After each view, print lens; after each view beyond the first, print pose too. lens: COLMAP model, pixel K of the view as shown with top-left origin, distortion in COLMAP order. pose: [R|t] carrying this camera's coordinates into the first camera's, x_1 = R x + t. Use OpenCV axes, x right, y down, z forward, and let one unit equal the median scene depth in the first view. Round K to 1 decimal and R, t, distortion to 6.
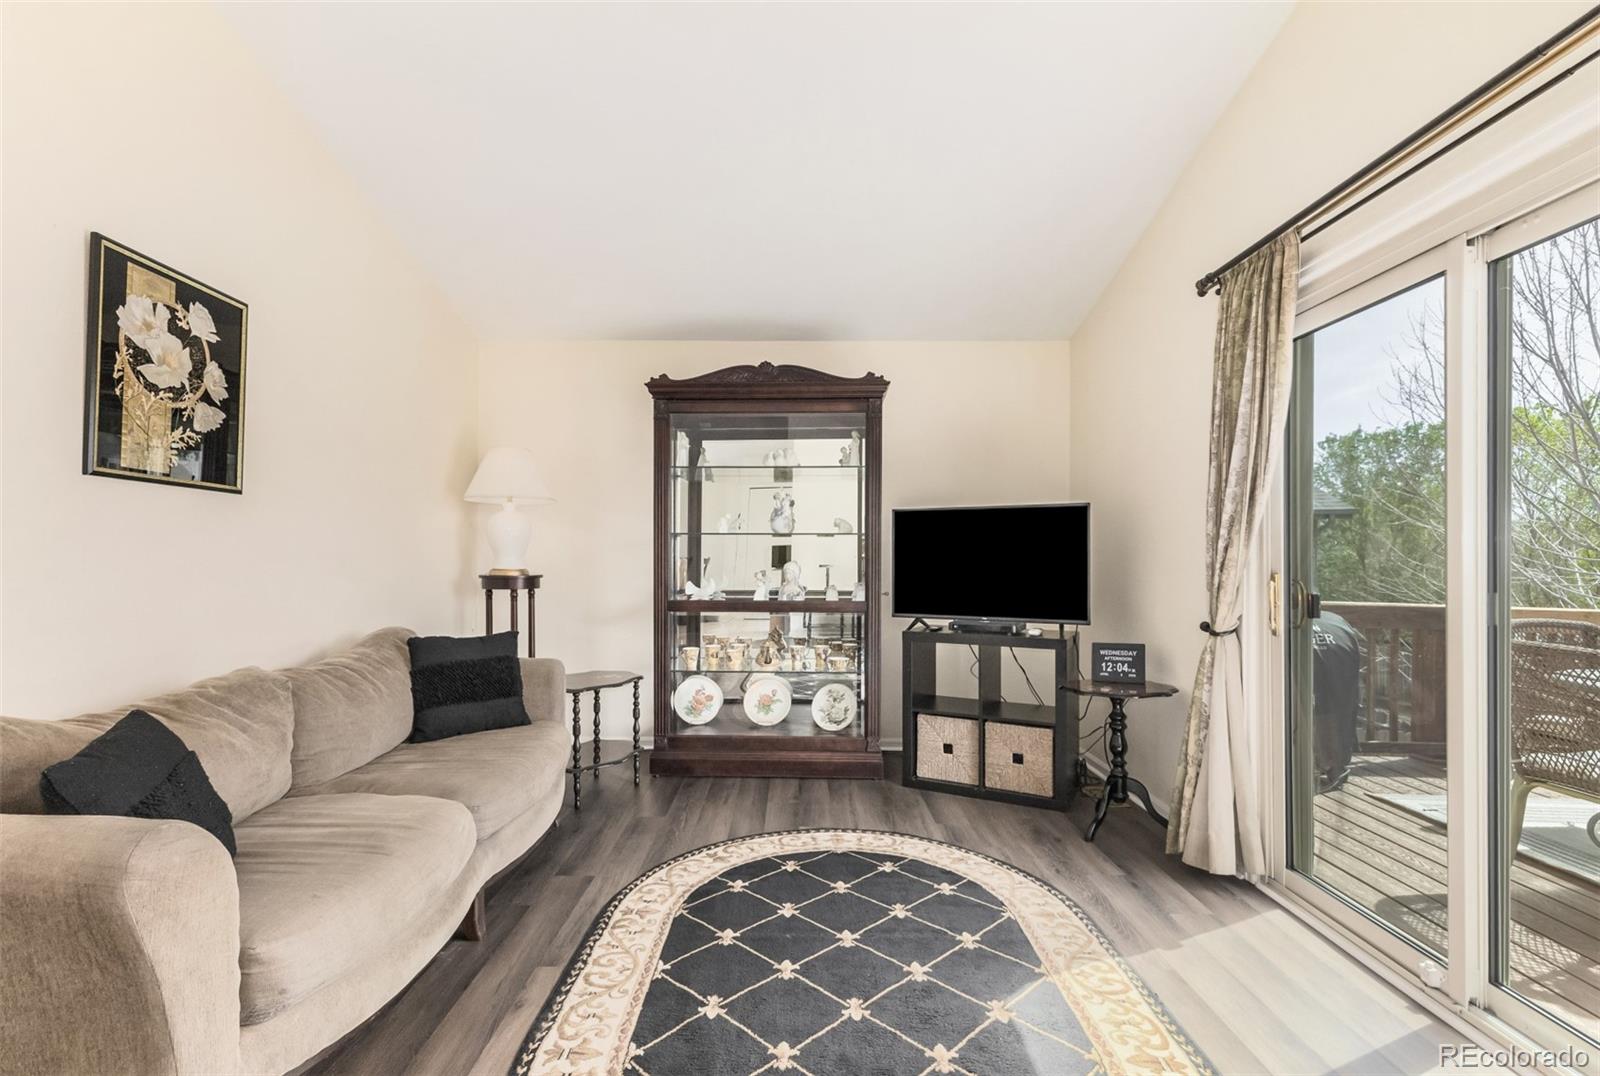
lens RADIAL K [[726.1, 0, 801.5], [0, 726.1, 559.7], [0, 0, 1]] dist [0.002228, 0.000217]
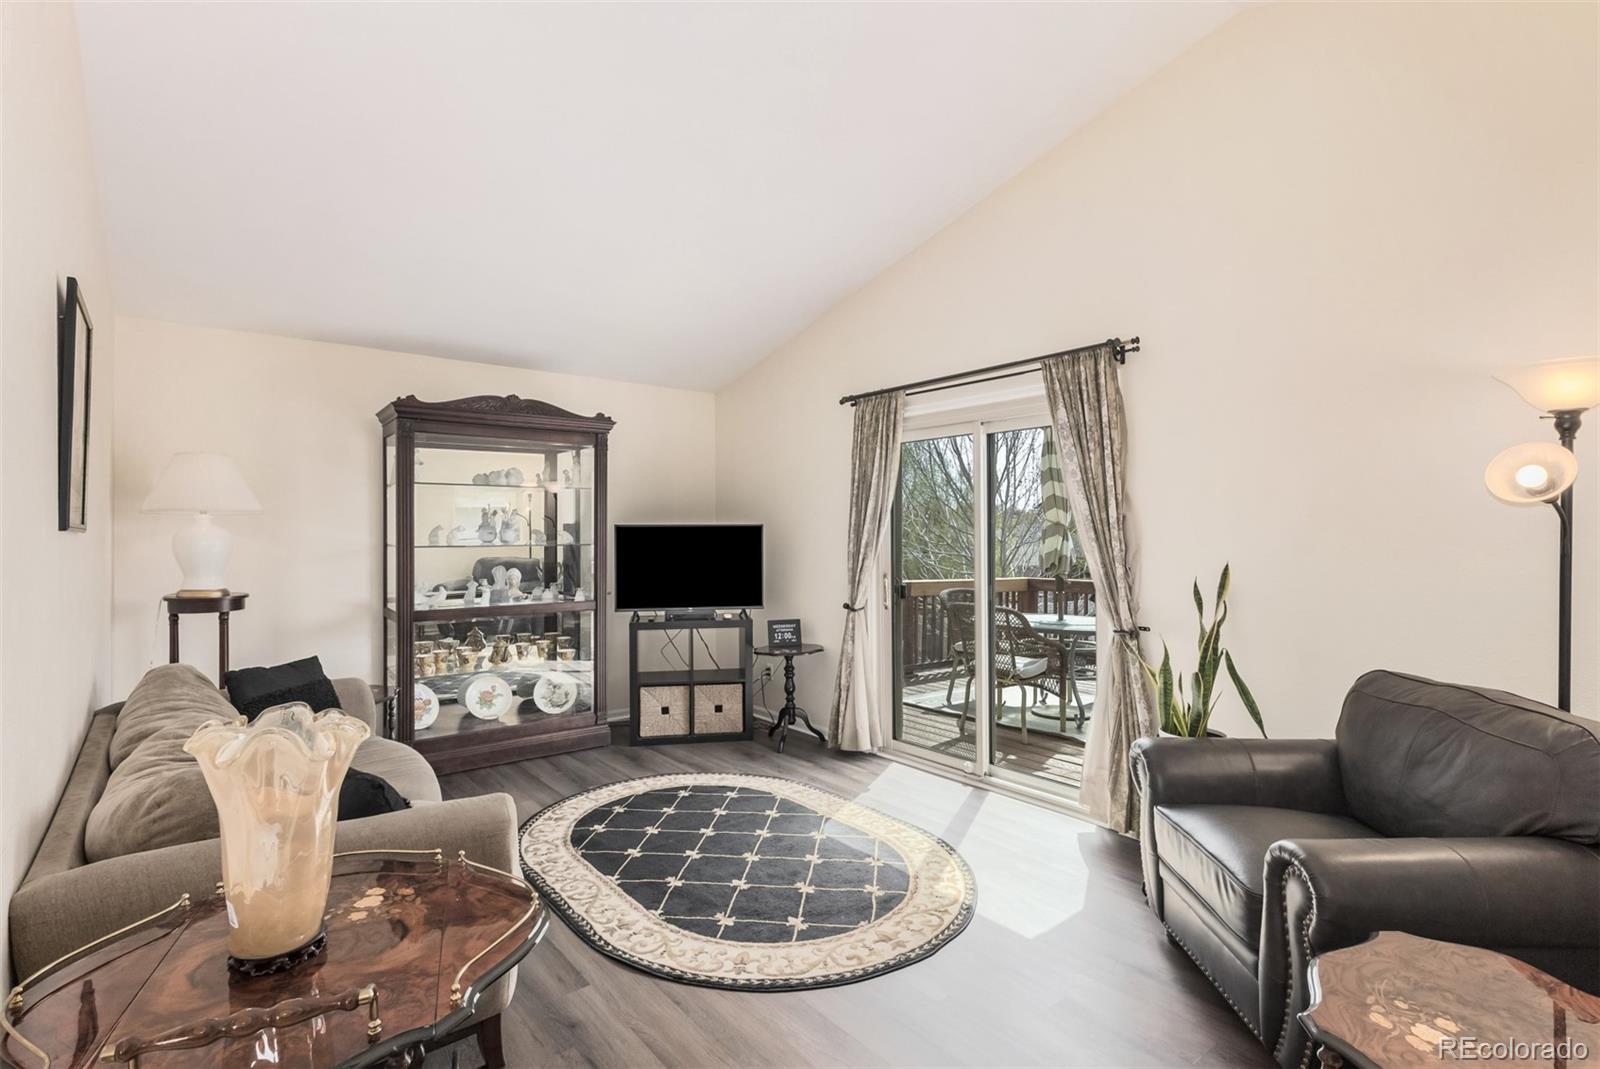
lens RADIAL K [[752.2, 0, 800.0], [0, 752.2, 534.5], [0, 0, 1]] dist [0.002815, 0.000370]
pose [[0.777203, -0.007199, 0.629209, -0.544726], [0.005220, 0.999974, 0.004994, -0.072225], [-0.629229, -0.000597, 0.777220, -0.237200]]
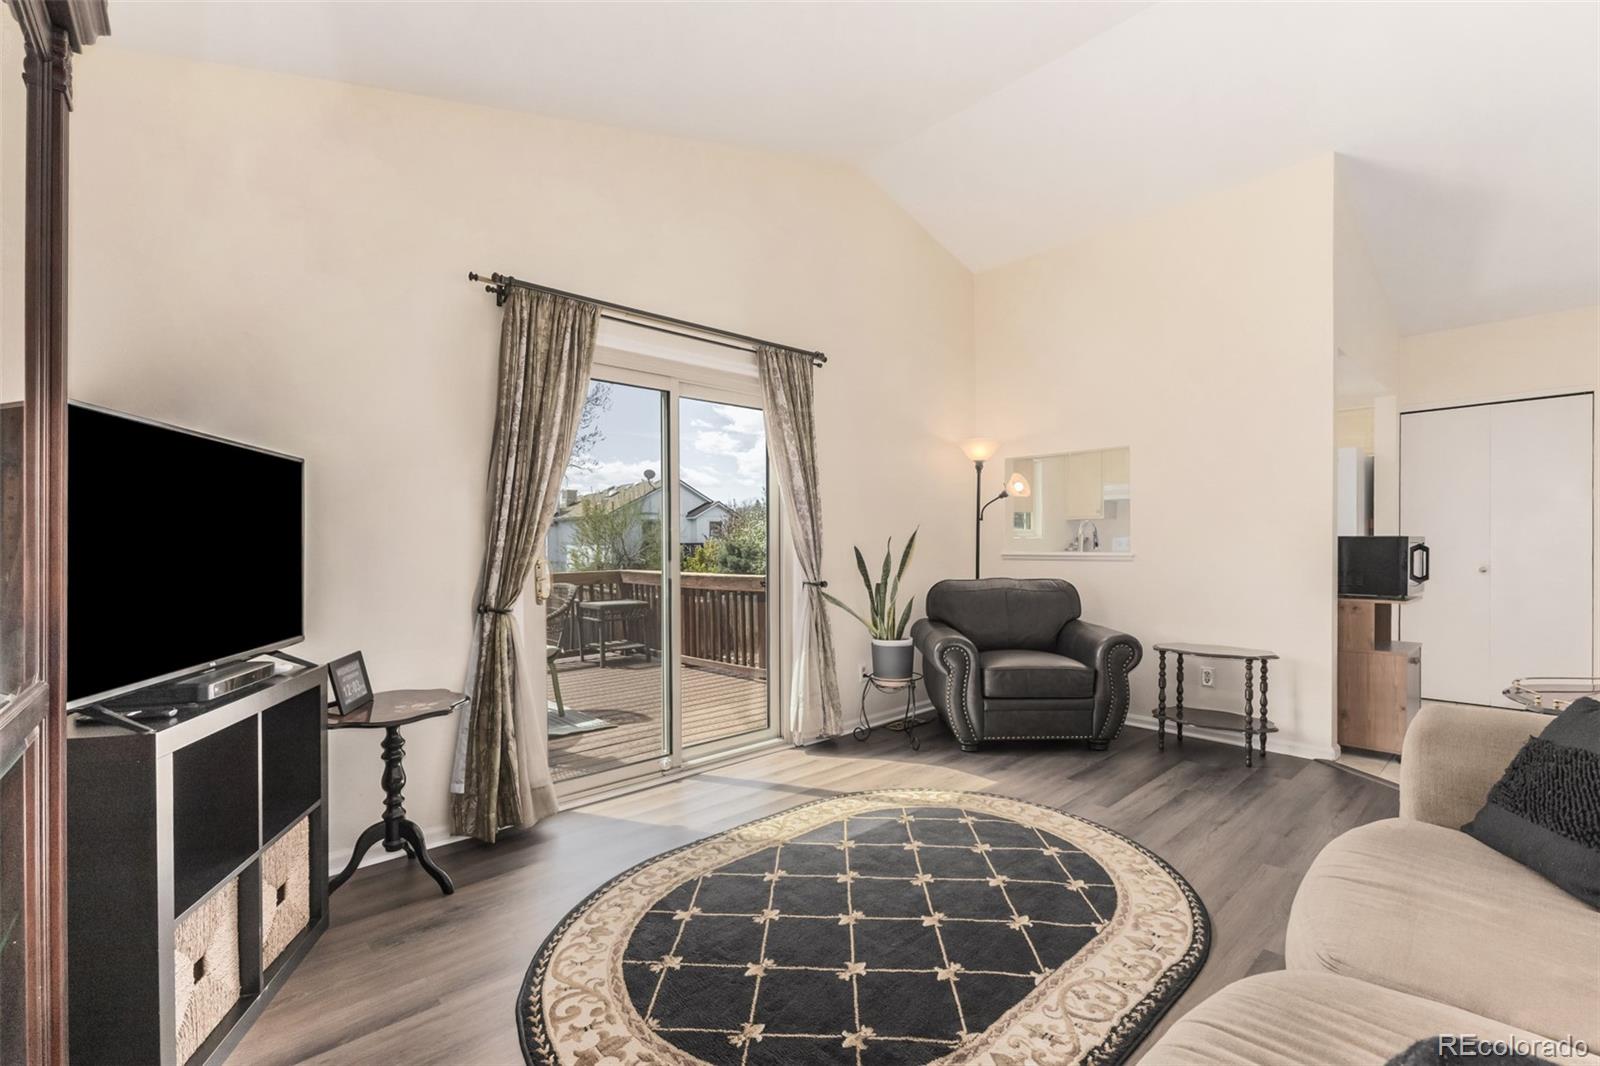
lens RADIAL K [[697.3, 0, 797.6], [0, 697.3, 544.8], [0, 0, 1]] dist [0.004438, 0.000278]
pose [[-0.669791, 0.001161, 0.742549, -0.430818], [0.004979, 0.999983, 0.002927, 0.001899], [-0.742533, 0.005658, -0.669786, 1.209339]]
